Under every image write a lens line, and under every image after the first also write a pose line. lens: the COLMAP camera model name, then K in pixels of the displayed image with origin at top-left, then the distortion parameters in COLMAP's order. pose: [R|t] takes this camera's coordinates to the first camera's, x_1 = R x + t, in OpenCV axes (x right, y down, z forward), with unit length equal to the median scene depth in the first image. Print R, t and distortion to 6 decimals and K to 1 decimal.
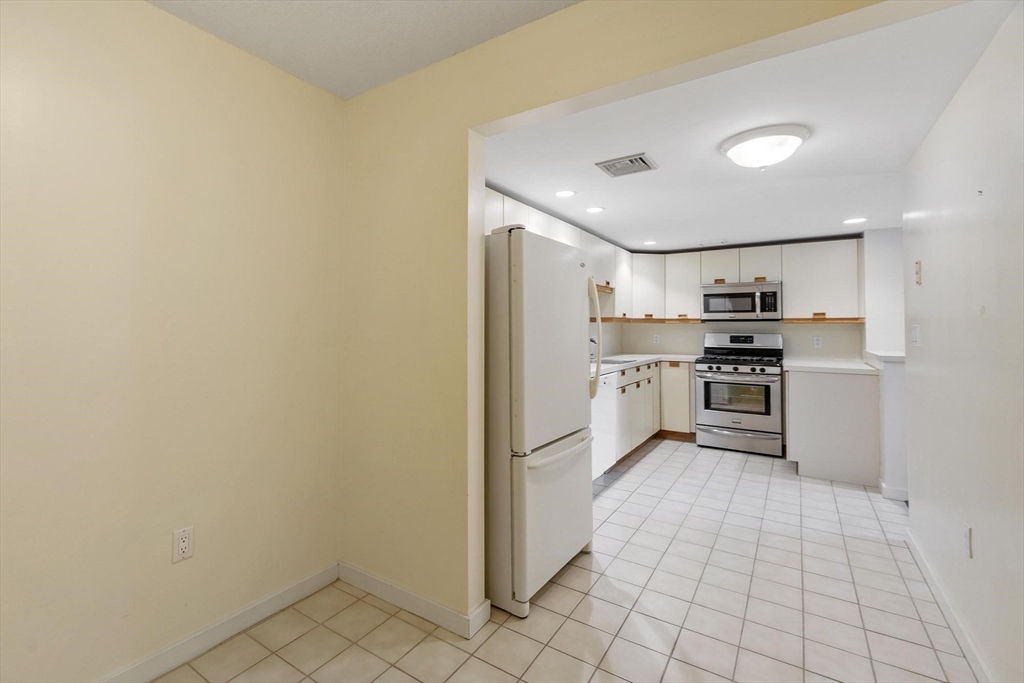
lens RADIAL K [[458.7, 0, 481.7], [0, 458.7, 315.3], [0, 0, 1]] dist [0.004120, -0.000317]
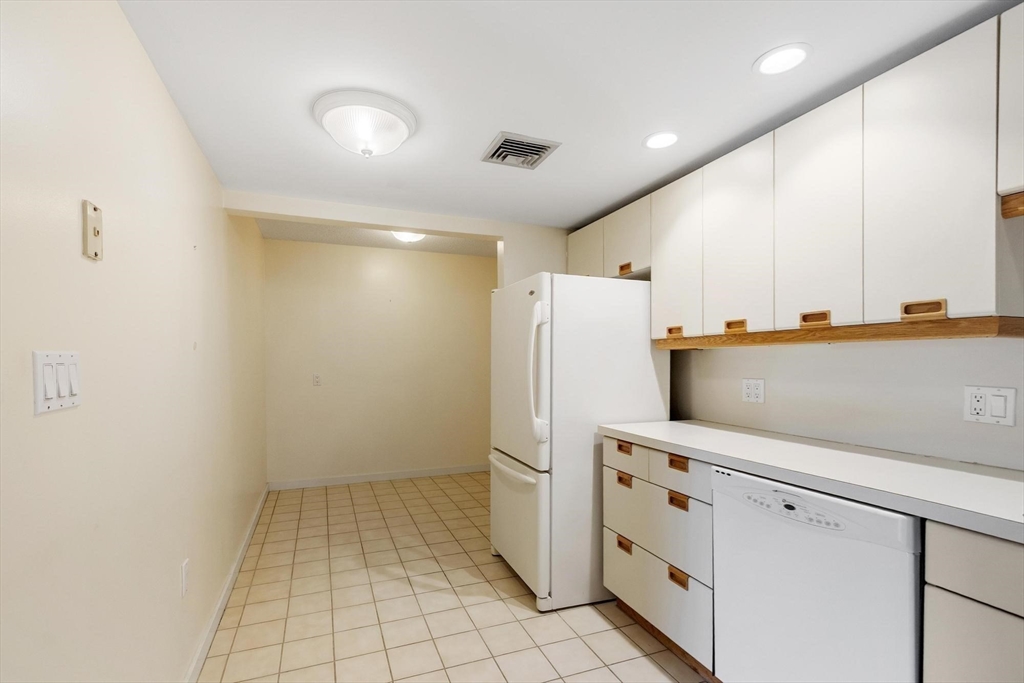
lens RADIAL K [[458.7, 0, 490.5], [0, 458.7, 365.8], [0, 0, 1]] dist [0.004120, -0.000317]
pose [[-0.574499, 0.008579, -0.818461, 0.695875], [0.020459, 0.999783, -0.003881, 0.028496], [0.818250, -0.018975, -0.574550, 0.988754]]
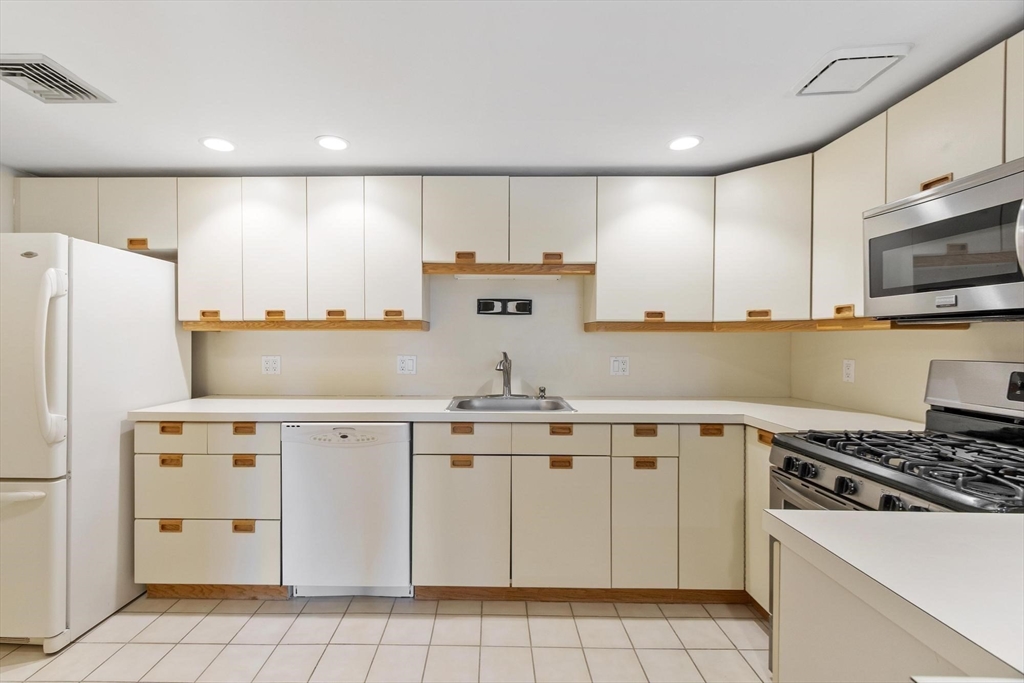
lens RADIAL K [[442.3, 0, 485.5], [0, 442.3, 342.7], [0, 0, 1]] dist [0.002999, 0.000800]
pose [[0.555996, 0.004896, -0.831170, 0.811361], [0.018769, 0.999654, 0.018443, 0.021793], [0.830973, -0.025854, 0.555712, 0.814701]]
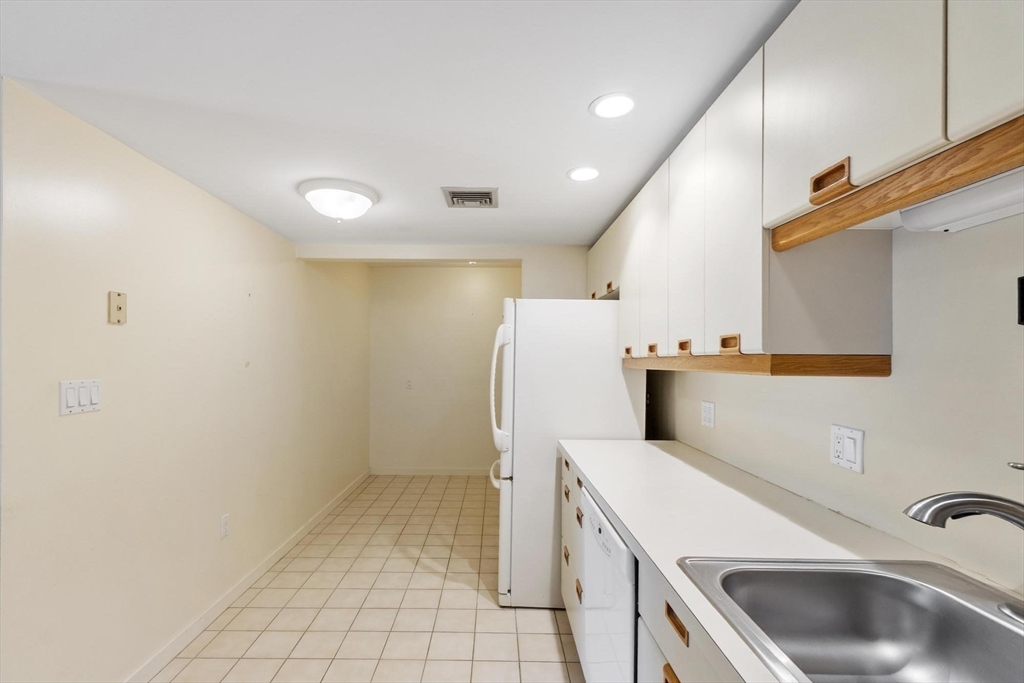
lens RADIAL K [[458.7, 0, 493.5], [0, 458.7, 356.5], [0, 0, 1]] dist [0.004120, -0.000317]
pose [[-0.828314, -0.009762, -0.560179, 0.550663], [0.007380, 0.999571, -0.028332, 0.008312], [0.560216, -0.027602, -0.827887, 1.245735]]
